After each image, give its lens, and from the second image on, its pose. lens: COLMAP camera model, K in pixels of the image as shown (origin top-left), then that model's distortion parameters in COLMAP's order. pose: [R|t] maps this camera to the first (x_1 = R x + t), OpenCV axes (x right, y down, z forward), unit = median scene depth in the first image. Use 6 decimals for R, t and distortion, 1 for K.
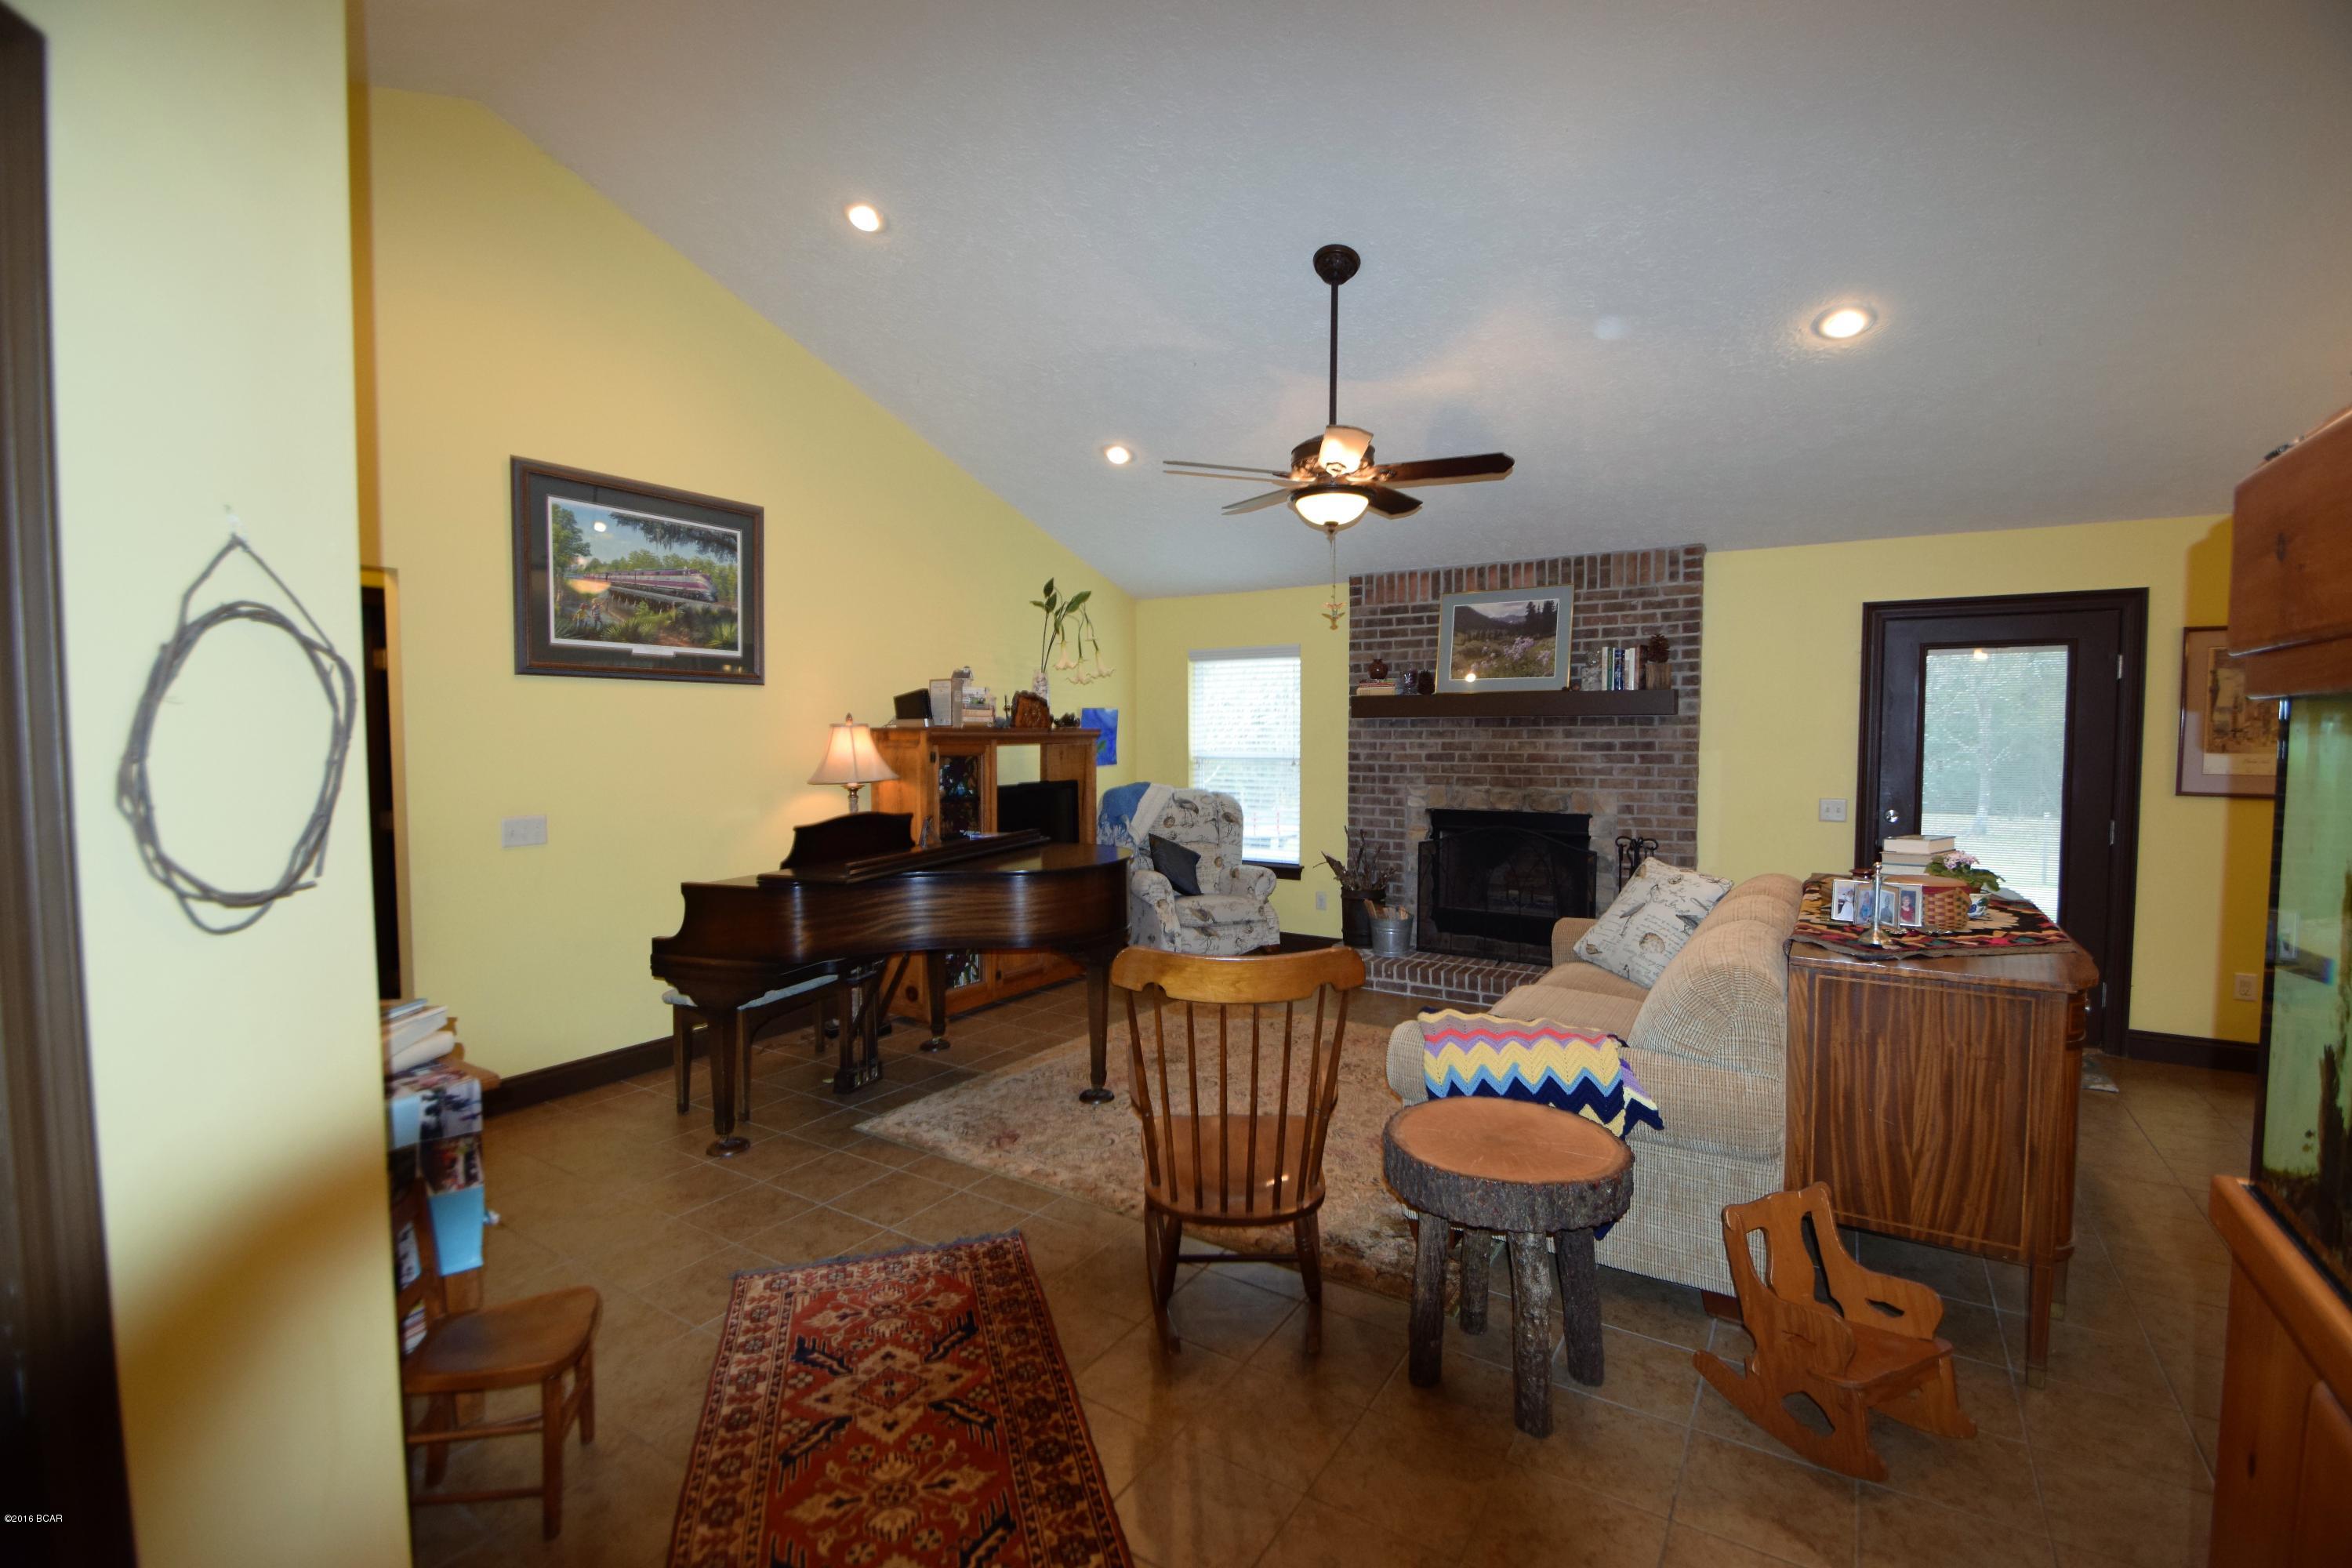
lens RADIAL K [[1086.3, 0, 1147.7], [0, 1086.3, 788.2], [0, 0, 1]] dist [0.024260, -0.000075]
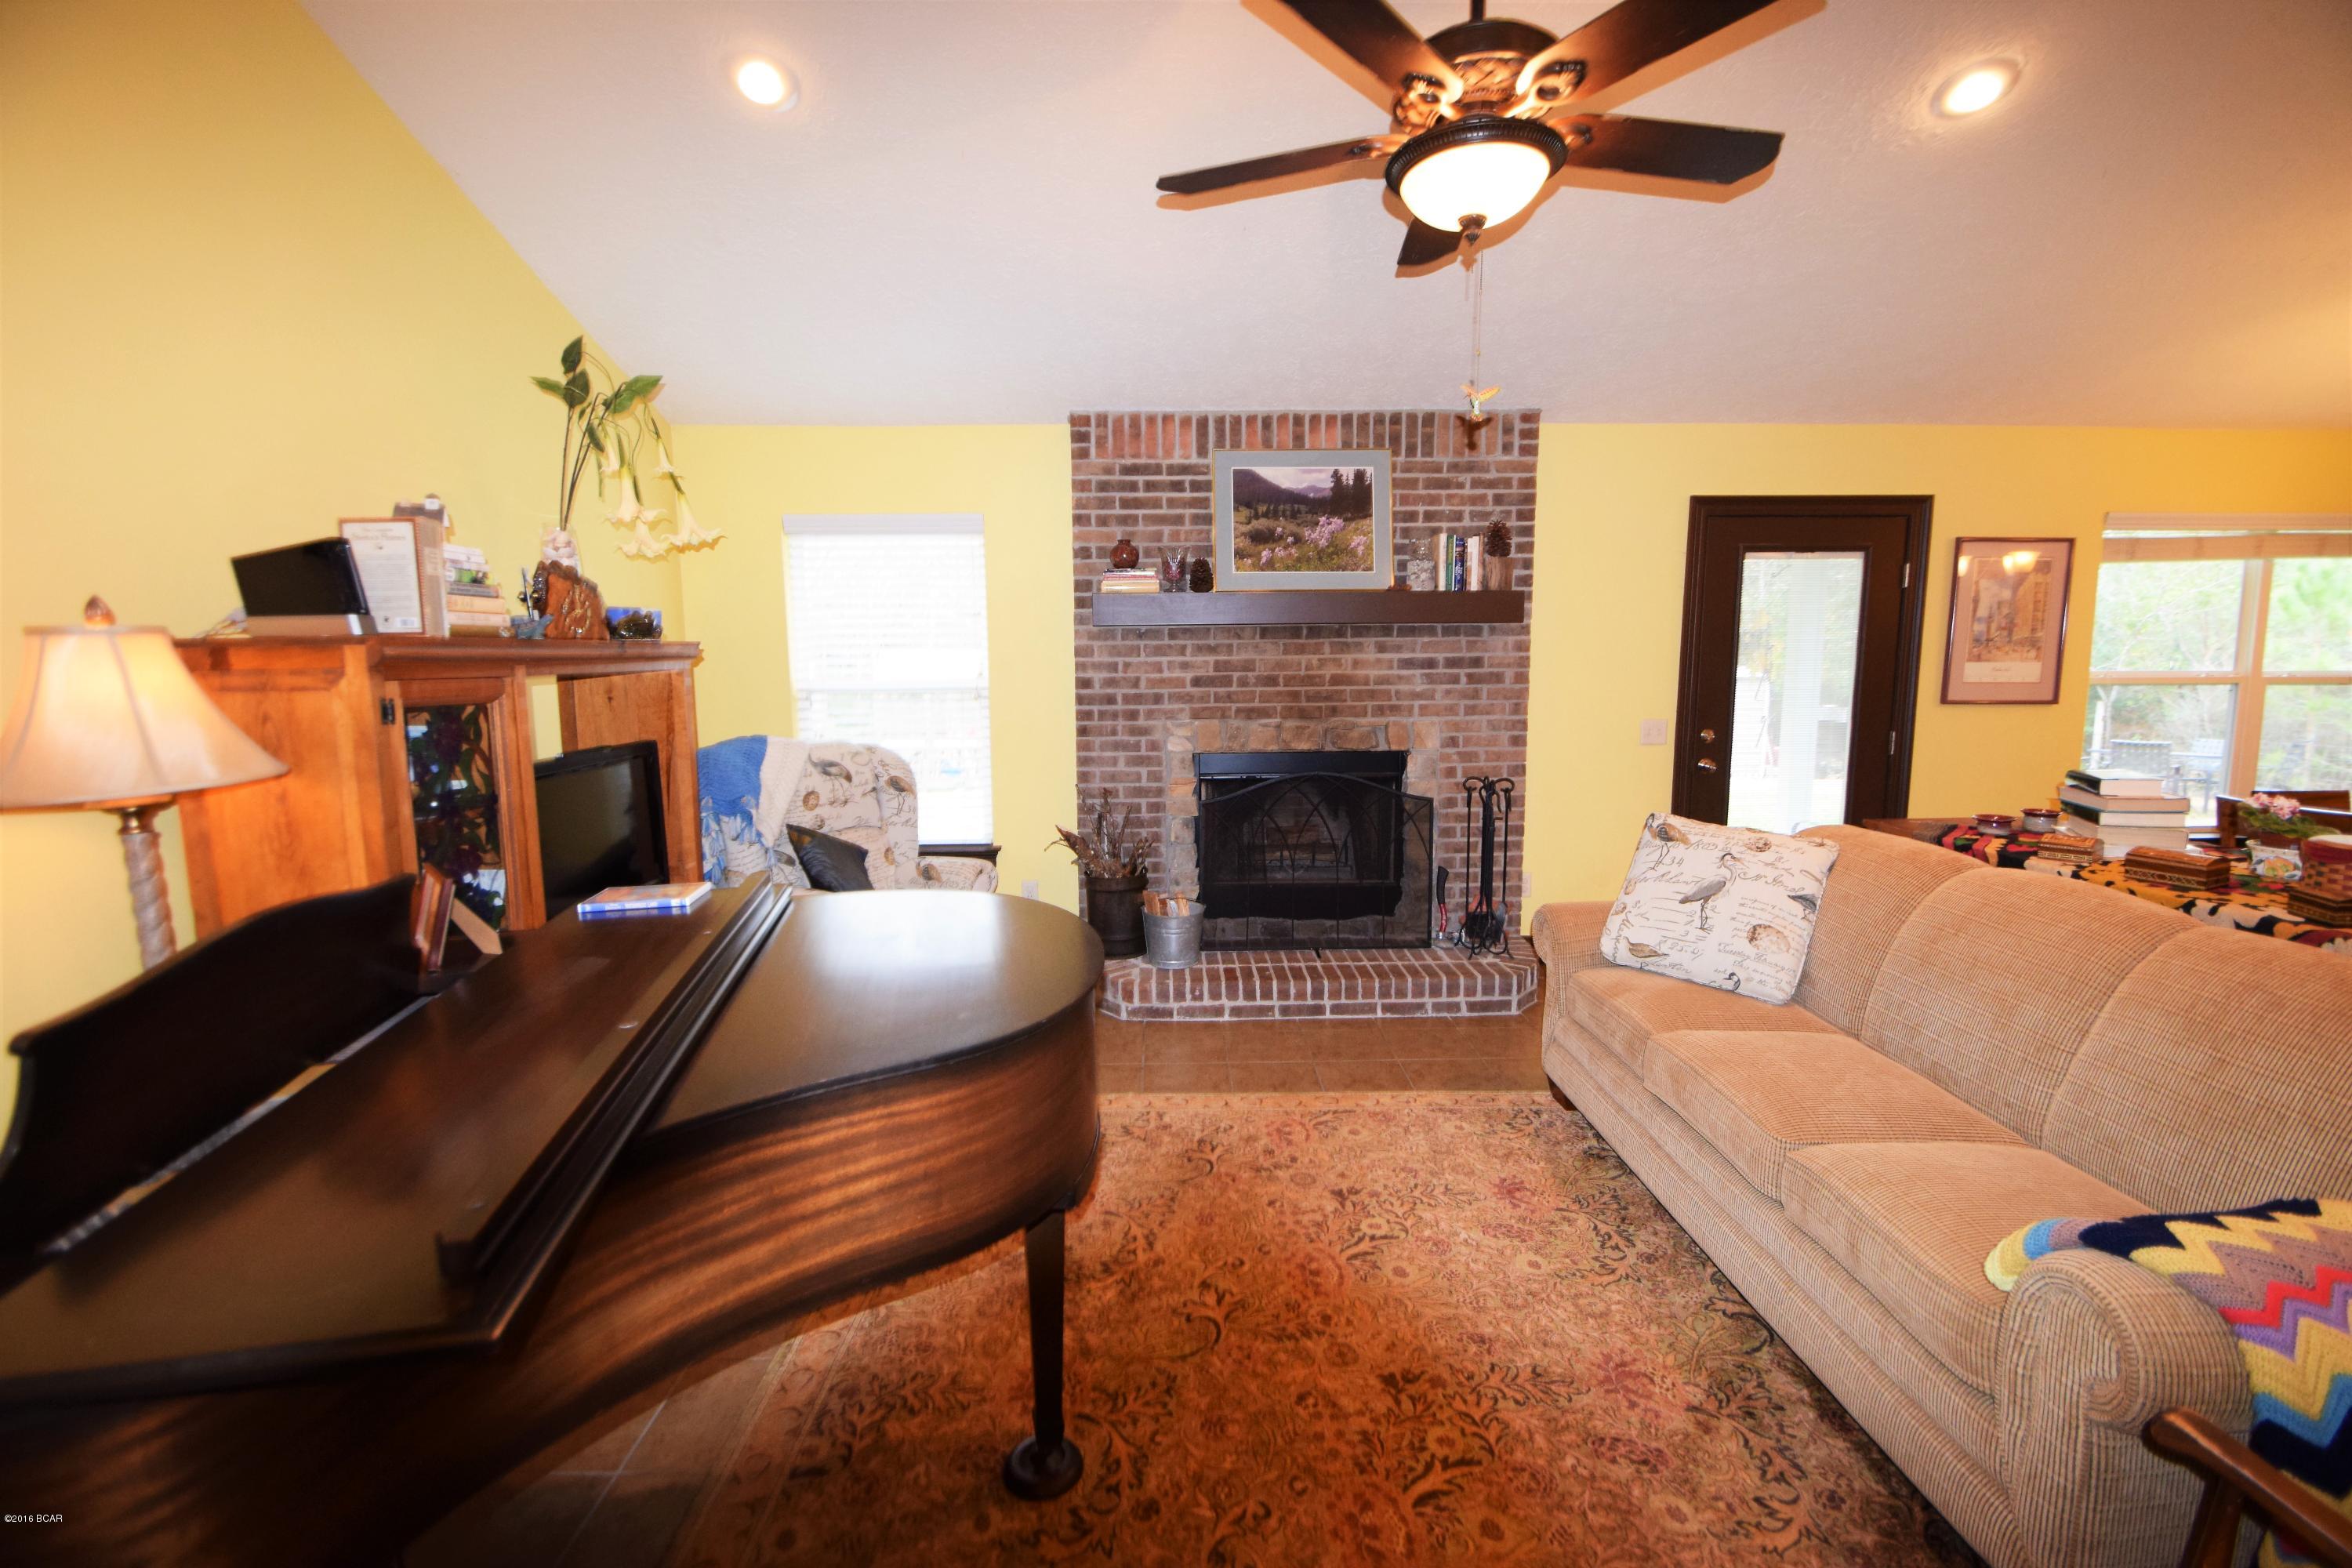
lens RADIAL K [[1056.6, 0, 1176.0], [0, 1056.6, 784.0], [0, 0, 1]] dist [0.003613, 0.000070]
pose [[0.815462, -0.078283, 0.573492, -0.173206], [0.036933, 0.995830, 0.083416, -0.021880], [-0.577631, -0.046842, 0.814953, 0.478550]]
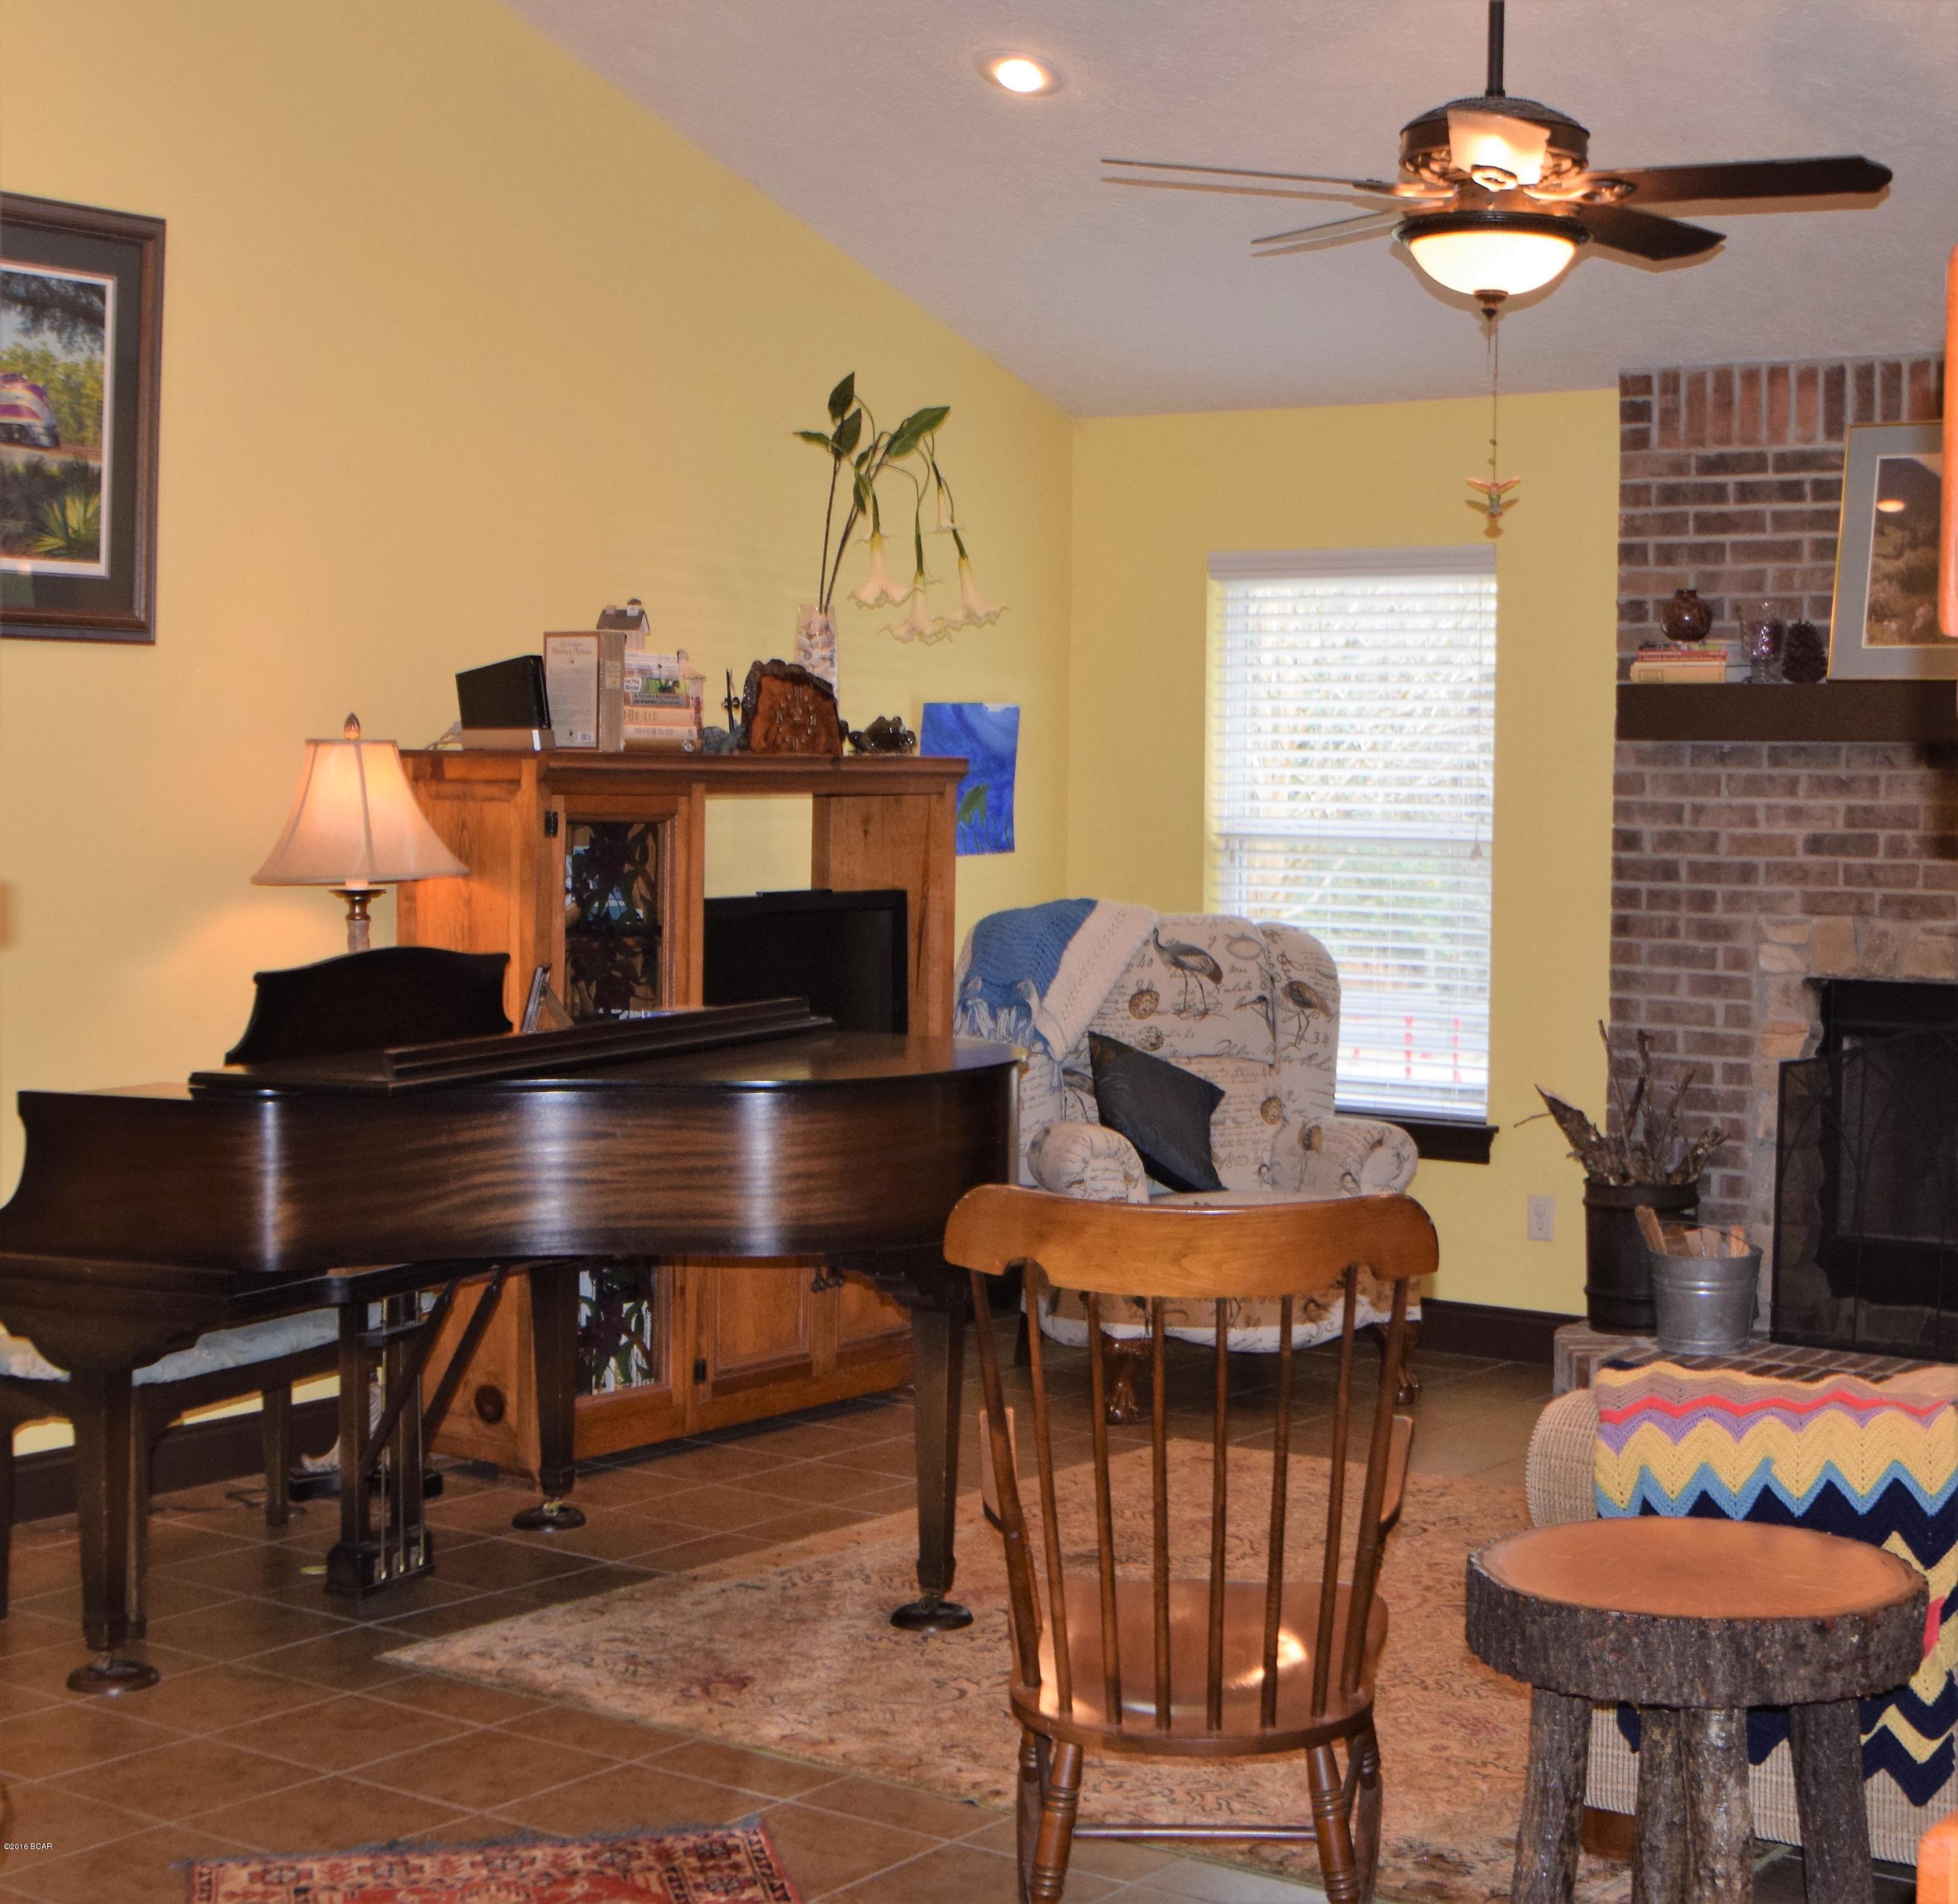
lens RADIAL K [[3518.9, 0, 979.0], [0, 3518.9, 952.0], [0, 0, 1]] dist [-0.073575, 0.070493]
pose [[0.998591, 0.017221, -0.050185, 0.027579], [-0.017089, 0.999849, 0.003051, 0.012150], [0.050230, -0.002189, 0.998735, -0.285685]]
